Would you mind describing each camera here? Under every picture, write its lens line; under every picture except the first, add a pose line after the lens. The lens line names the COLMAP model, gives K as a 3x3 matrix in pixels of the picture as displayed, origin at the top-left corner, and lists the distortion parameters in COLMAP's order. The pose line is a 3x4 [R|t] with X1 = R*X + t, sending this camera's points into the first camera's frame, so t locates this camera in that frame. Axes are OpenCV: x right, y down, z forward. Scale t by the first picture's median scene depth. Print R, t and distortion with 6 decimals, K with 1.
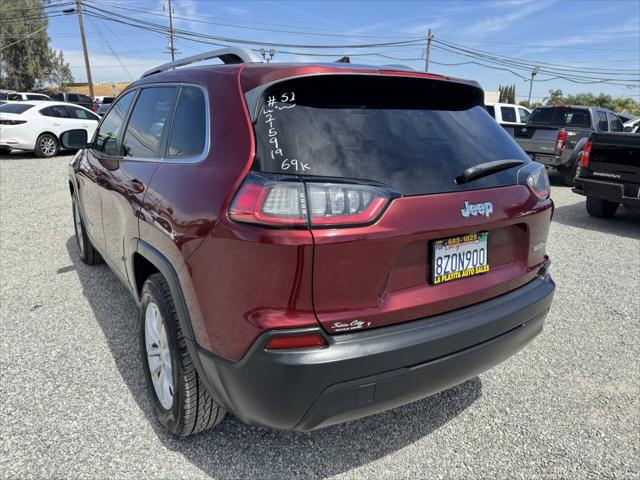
lens RADIAL K [[462.8, 0, 320.6], [0, 462.8, 231.7], [0, 0, 1]] dist [-0.001215, -0.004250]
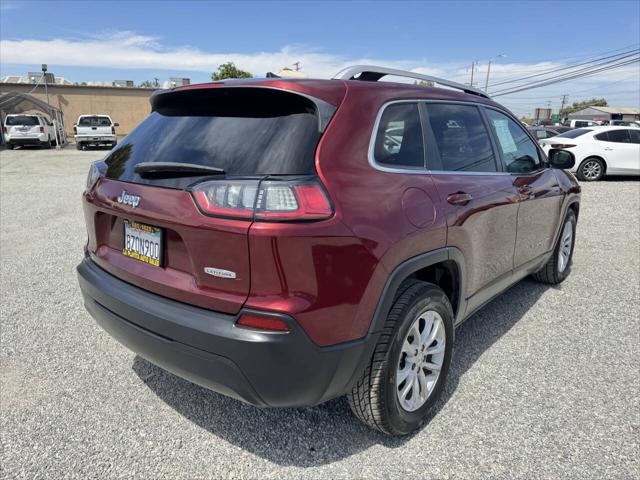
lens RADIAL K [[455.6, 0, 320.0], [0, 455.6, 240.0], [0, 0, 1]] dist [-0.000931, -0.004444]
pose [[0.273437, 0.196526, -0.941600, 1.109783], [-0.234015, 0.963086, 0.133053, -0.150461], [0.932989, 0.183967, 0.309333, 0.808670]]
